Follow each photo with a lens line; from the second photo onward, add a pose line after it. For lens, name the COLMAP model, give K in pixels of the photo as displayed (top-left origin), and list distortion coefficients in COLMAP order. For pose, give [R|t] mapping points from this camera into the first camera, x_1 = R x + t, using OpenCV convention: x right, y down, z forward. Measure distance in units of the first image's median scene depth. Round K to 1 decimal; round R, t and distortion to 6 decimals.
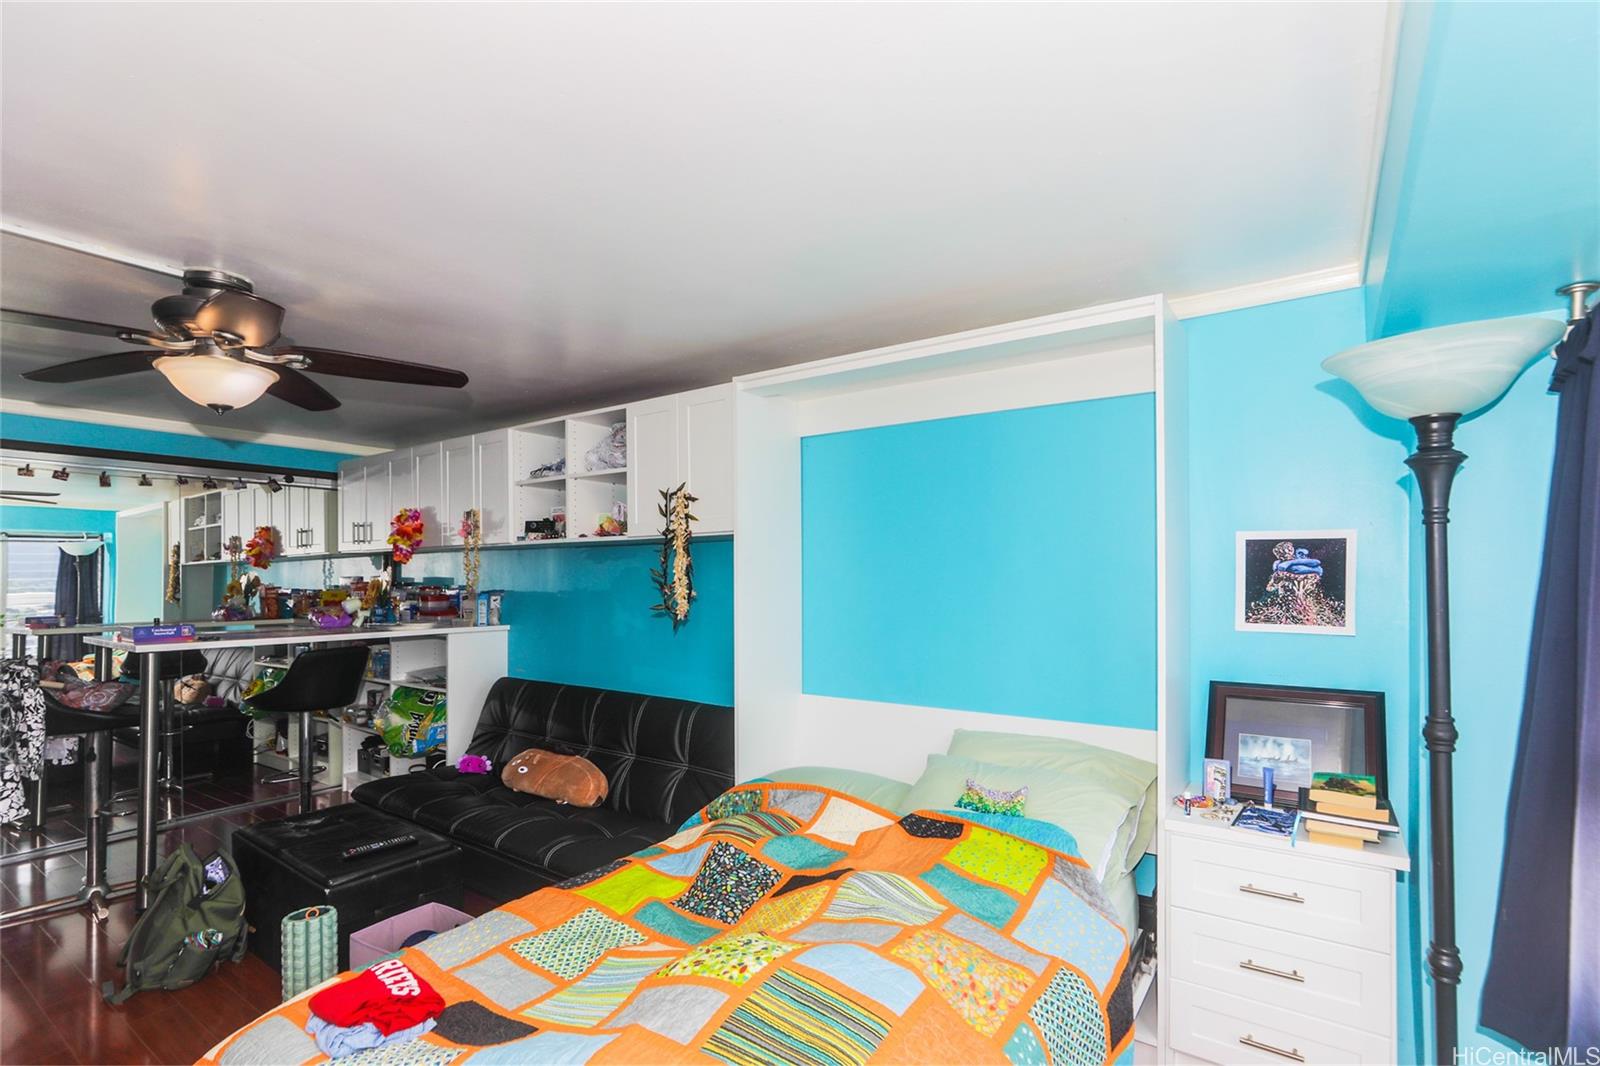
lens RADIAL K [[726.7, 0, 817.4], [0, 726.7, 570.2], [0, 0, 1]] dist [-0.027663, 0.011766]
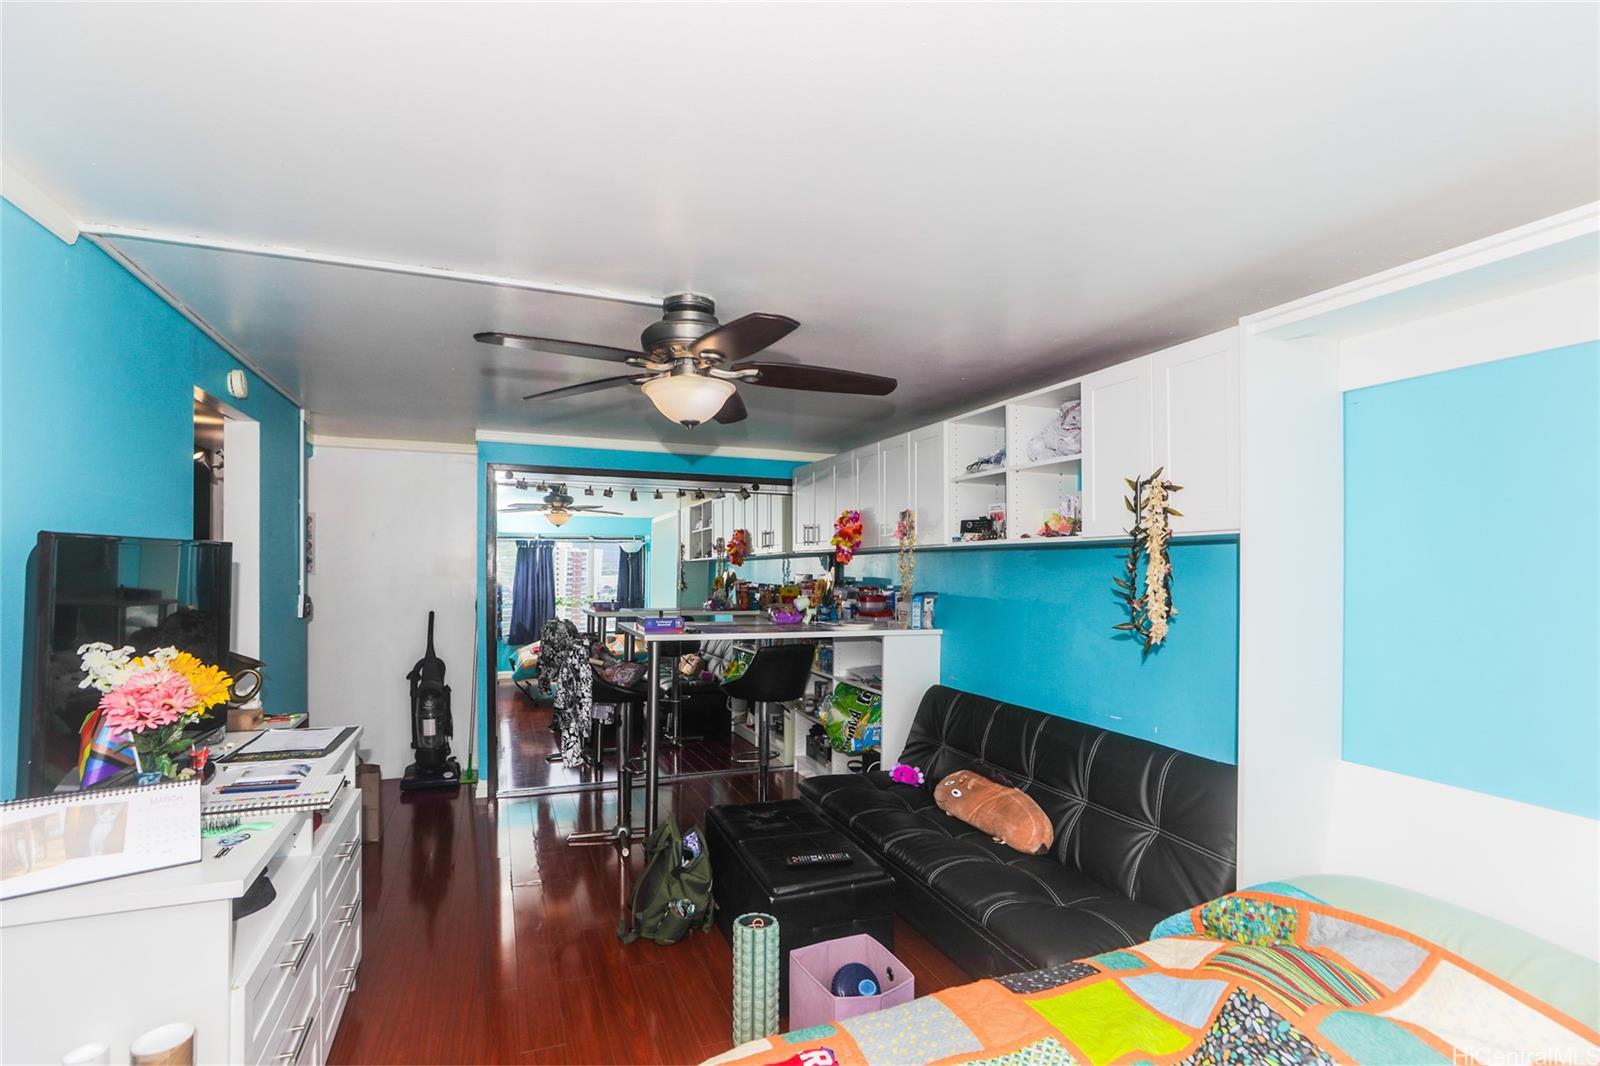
lens RADIAL K [[724.7, 0, 796.9], [0, 724.7, 563.7], [0, 0, 1]] dist [-0.030090, 0.012646]
pose [[0.830296, 0.007624, -0.557270, -0.071635], [-0.006682, 0.999971, 0.003724, -0.016800], [0.557282, 0.000631, 0.830323, 0.134325]]
